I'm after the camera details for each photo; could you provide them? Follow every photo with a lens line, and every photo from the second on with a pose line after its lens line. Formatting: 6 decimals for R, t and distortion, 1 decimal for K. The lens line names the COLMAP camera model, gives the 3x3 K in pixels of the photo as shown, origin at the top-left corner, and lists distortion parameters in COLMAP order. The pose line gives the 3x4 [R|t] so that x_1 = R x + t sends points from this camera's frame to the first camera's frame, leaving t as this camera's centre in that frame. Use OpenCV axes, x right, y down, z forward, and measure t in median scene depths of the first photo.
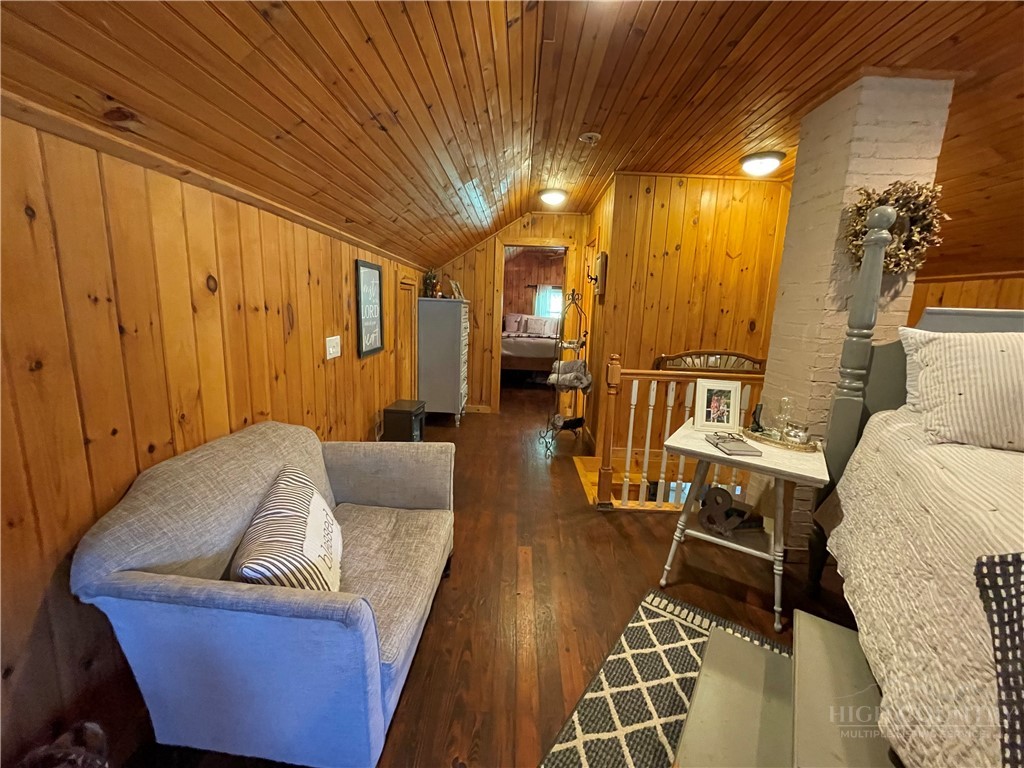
lens RADIAL K [[412.8, 0, 512.9], [0, 412.8, 382.5], [0, 0, 1]] dist [-0.000614, -0.000631]
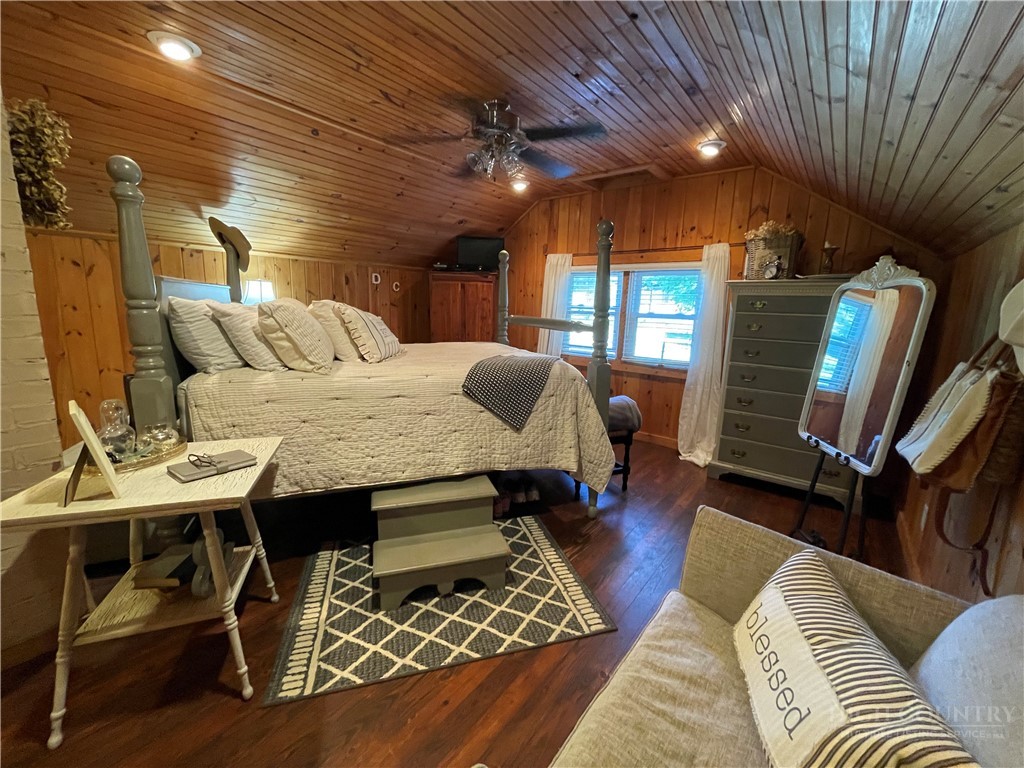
lens RADIAL K [[412.8, 0, 510.0], [0, 412.8, 379.9], [0, 0, 1]] dist [-0.000614, -0.000631]
pose [[-0.789539, -0.164463, 0.591254, -0.205249], [0.053443, 0.941338, 0.333208, -0.139878], [-0.611370, 0.294679, -0.734433, 0.767947]]
